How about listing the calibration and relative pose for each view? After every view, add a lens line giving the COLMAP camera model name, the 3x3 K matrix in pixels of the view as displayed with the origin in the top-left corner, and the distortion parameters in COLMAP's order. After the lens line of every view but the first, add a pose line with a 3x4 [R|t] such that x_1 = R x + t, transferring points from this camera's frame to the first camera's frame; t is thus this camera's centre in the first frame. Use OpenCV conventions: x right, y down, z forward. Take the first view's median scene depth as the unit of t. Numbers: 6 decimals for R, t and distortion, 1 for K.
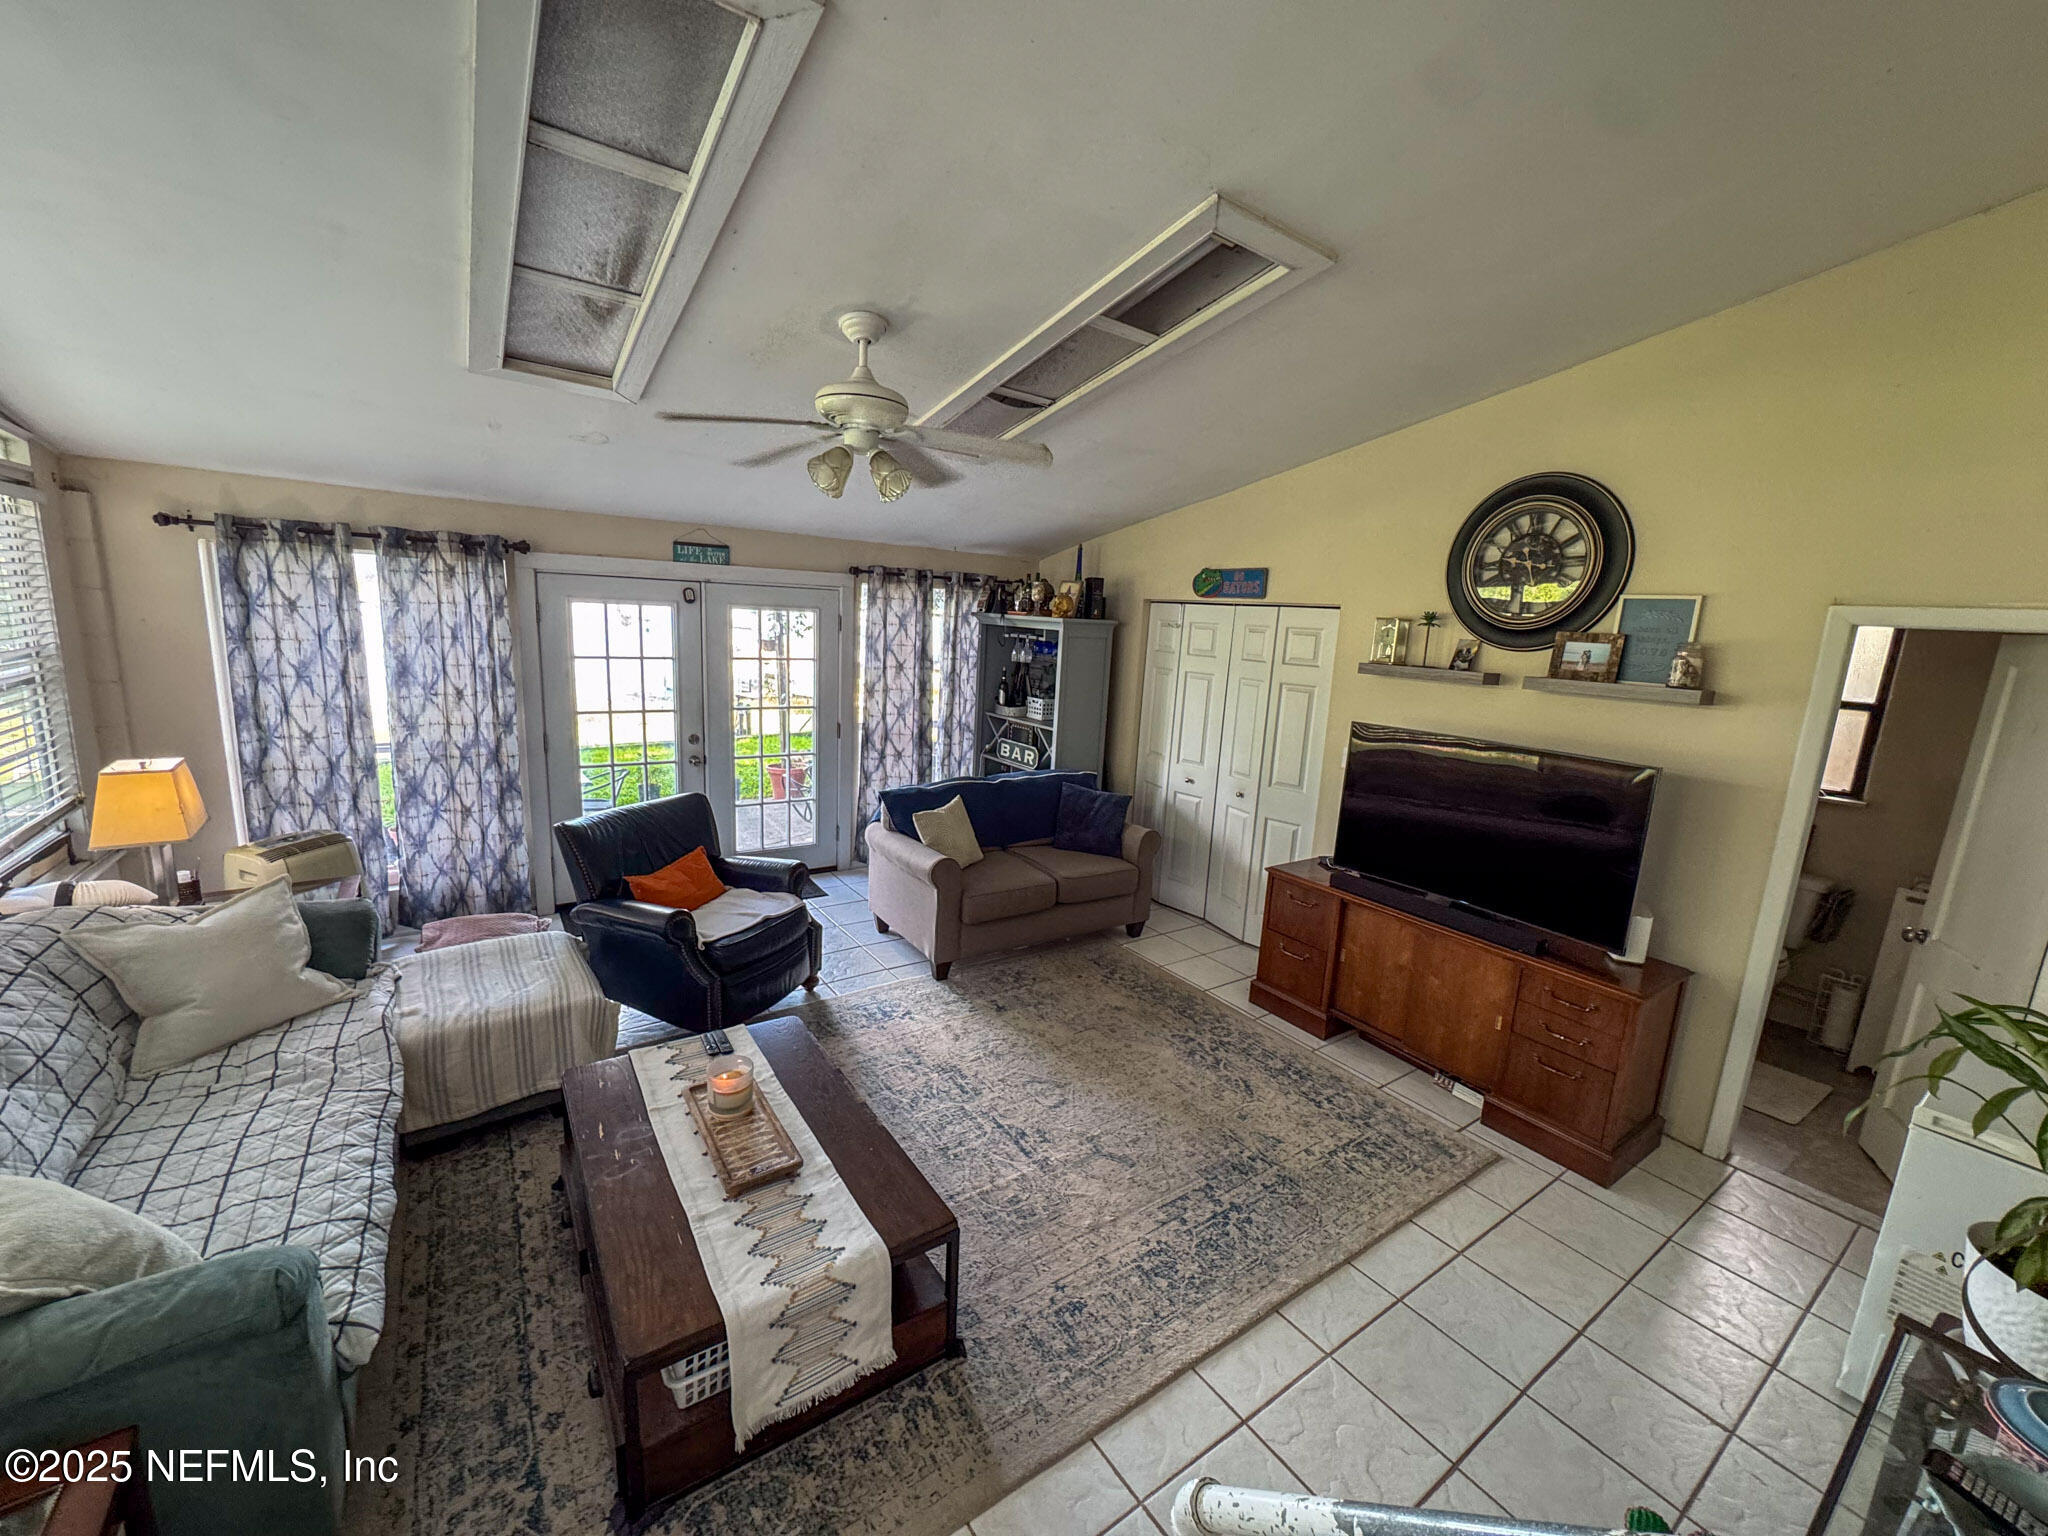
lens RADIAL K [[821.6, 0, 1027.8], [0, 821.6, 770.8], [0, 0, 1]] dist [-0.002020, 0.000019]
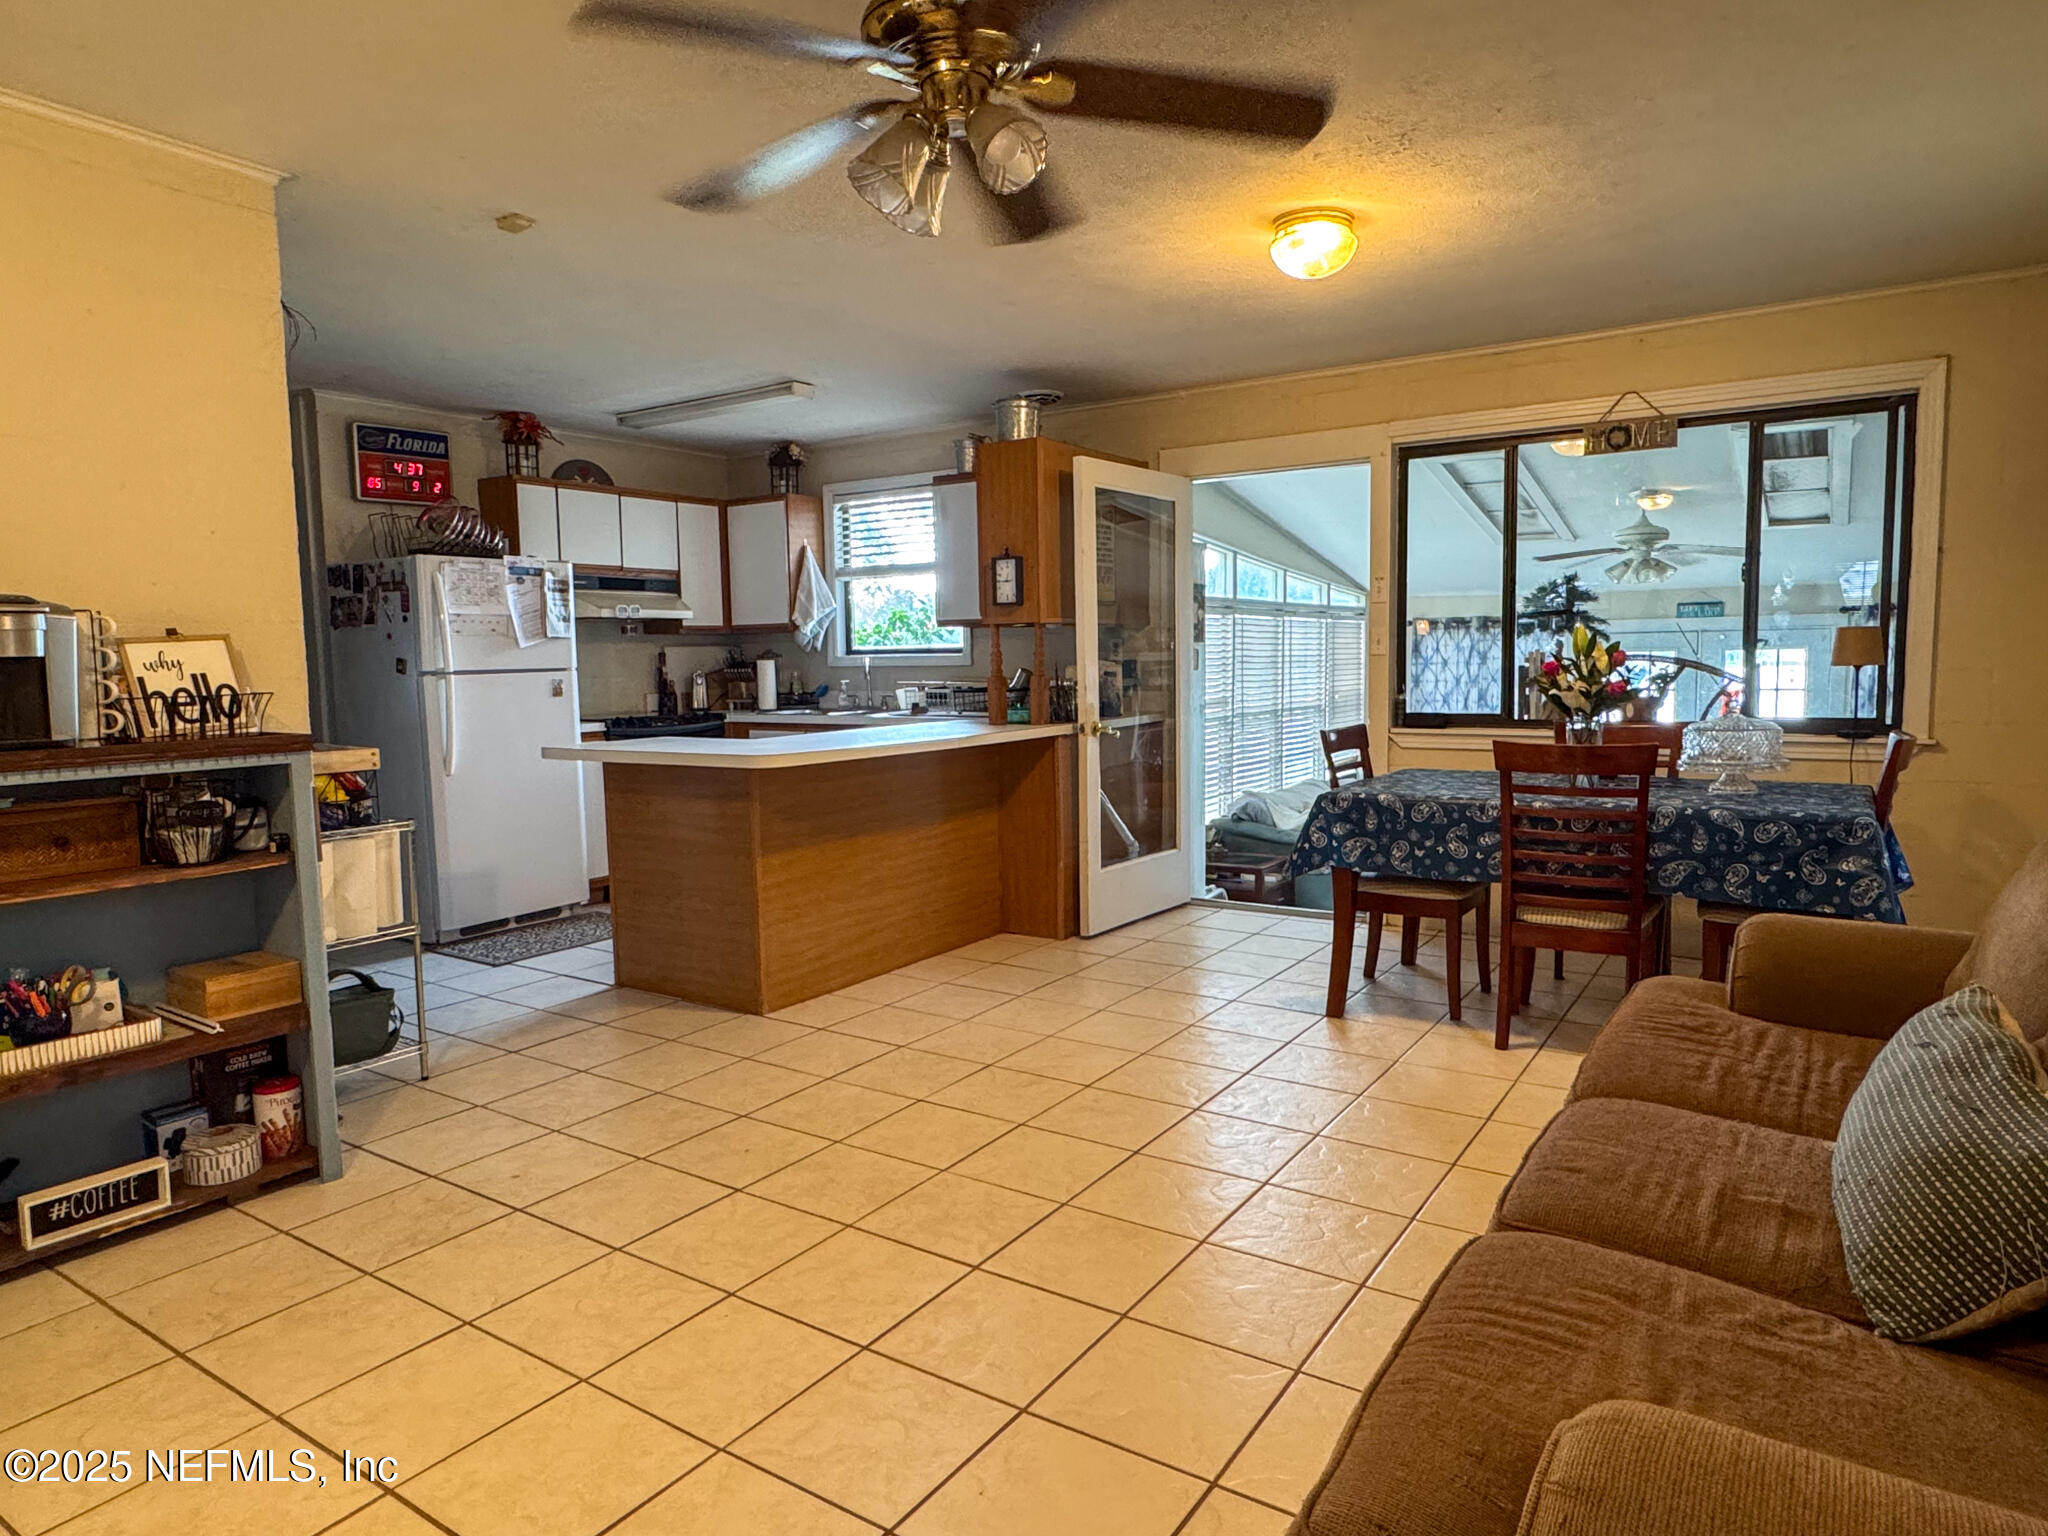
lens RADIAL K [[1250.0, 0, 1018.0], [0, 1250.0, 770.0], [0, 0, 1]] dist [-0.008414, 0.009779]
pose [[0.373835, 0.016875, -0.927342, 1.334345], [-0.143773, 0.988803, -0.039965, 0.283939], [0.916284, 0.148267, 0.372075, -0.884232]]
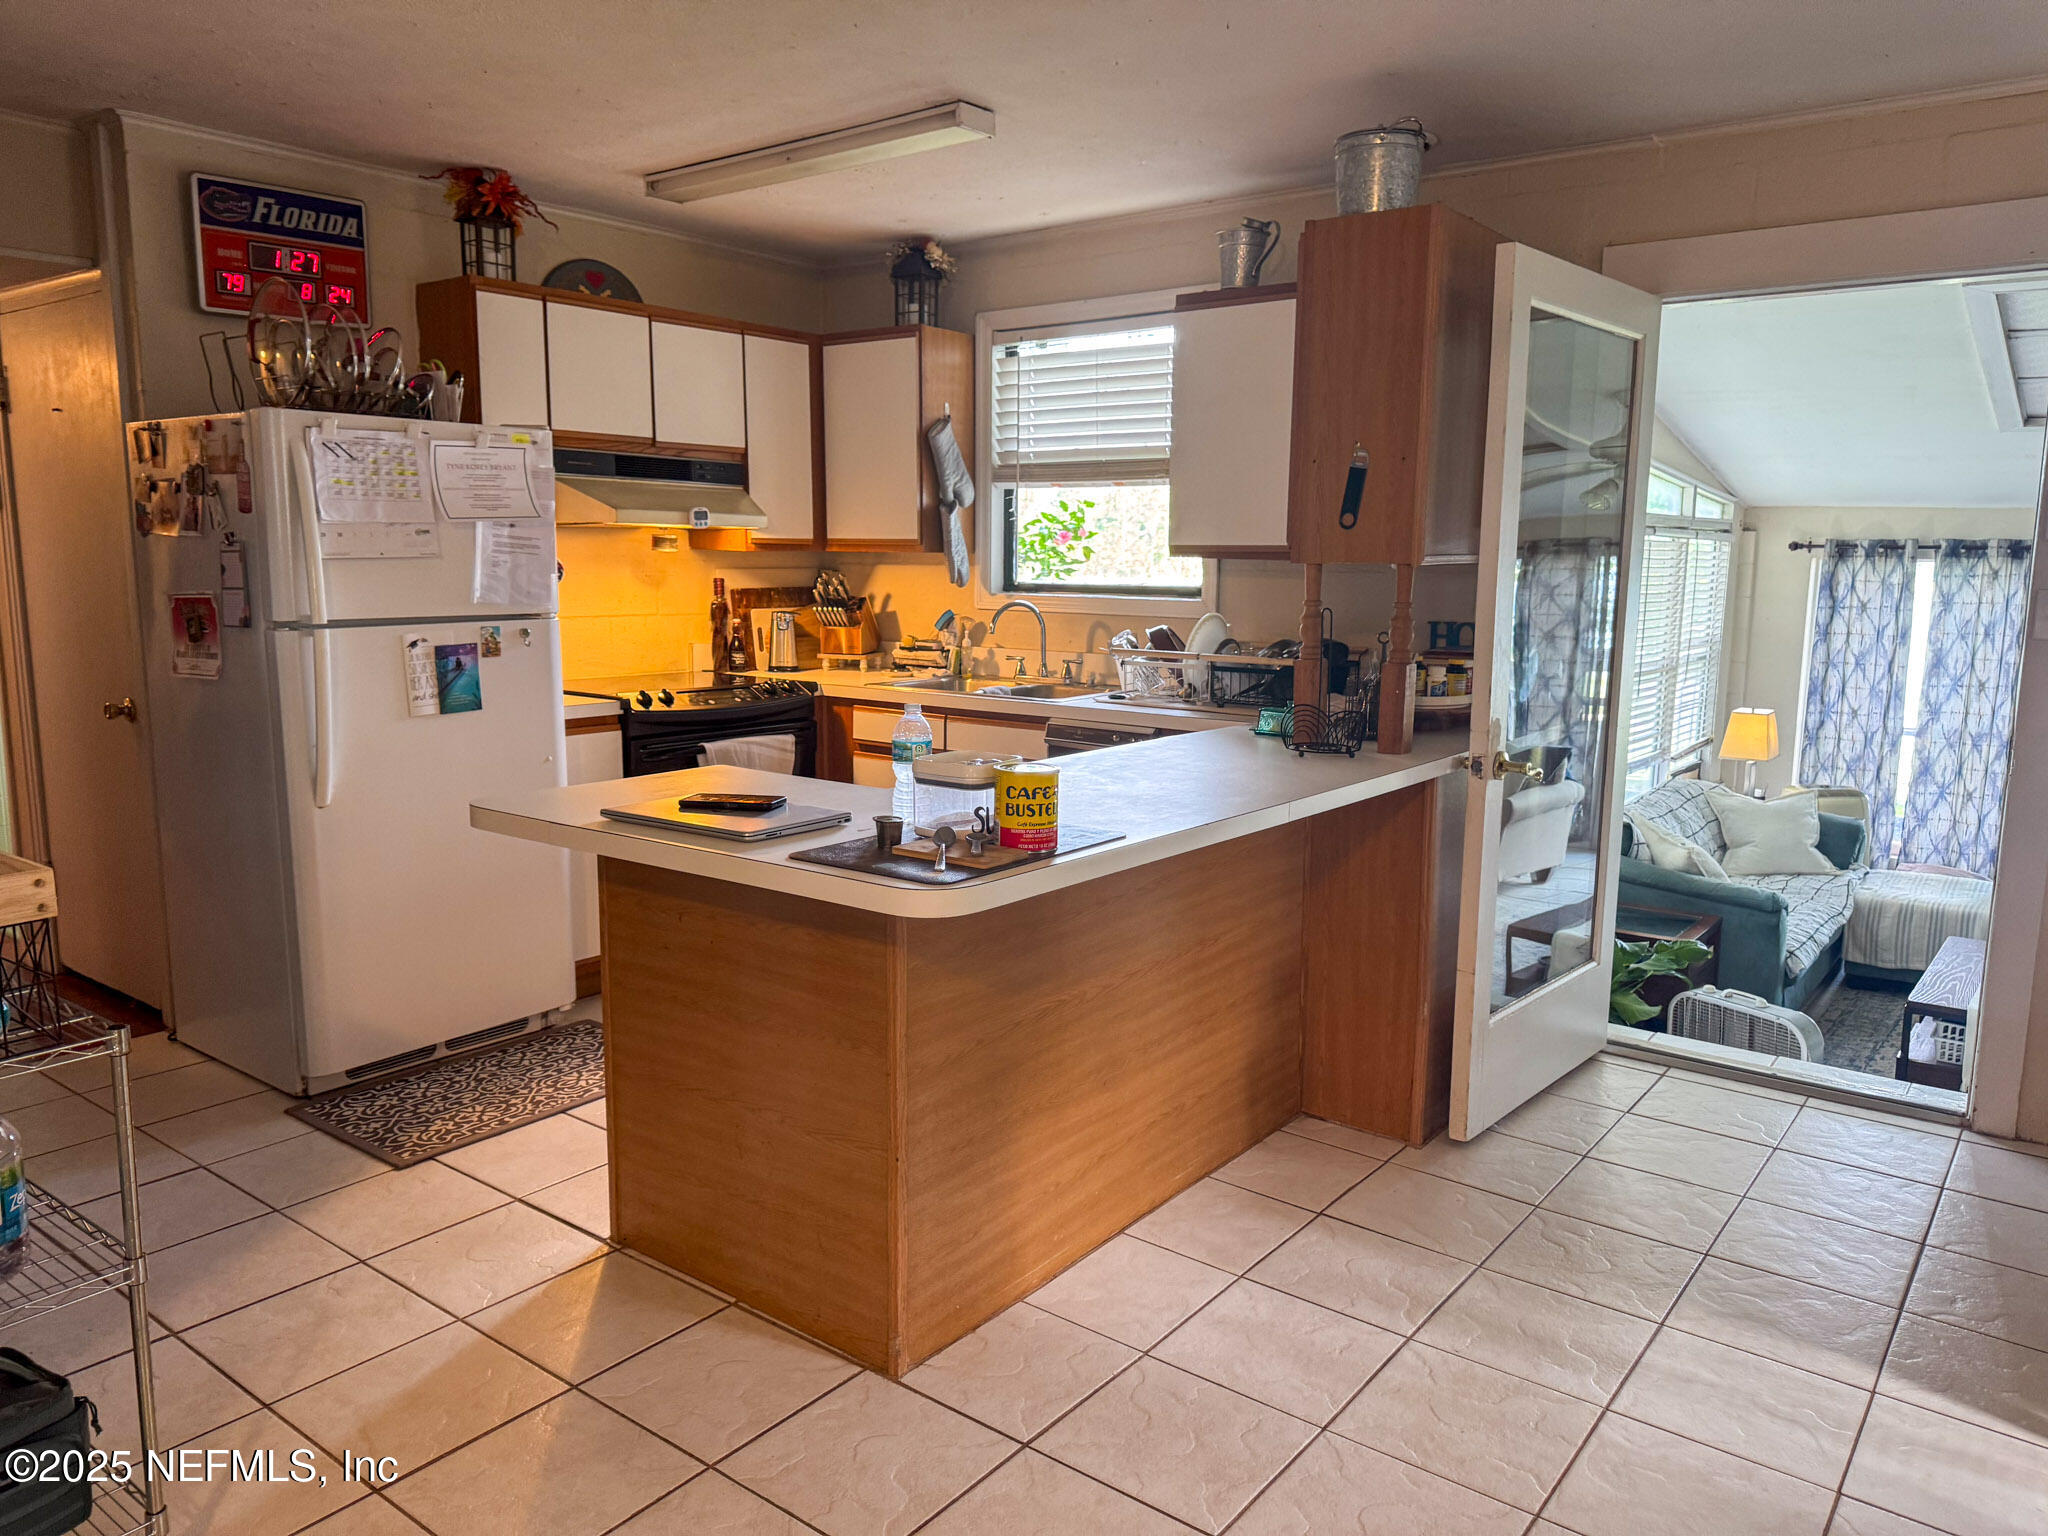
lens RADIAL K [[1447.7, 0, 1024.8], [0, 1447.7, 779.4], [0, 0, 1]] dist [0.072221, -0.095286]
pose [[0.306367, 0.088486, -0.947792, 0.830094], [-0.178712, 0.983313, 0.034035, 0.202926], [0.934987, 0.158954, 0.317068, -0.838615]]
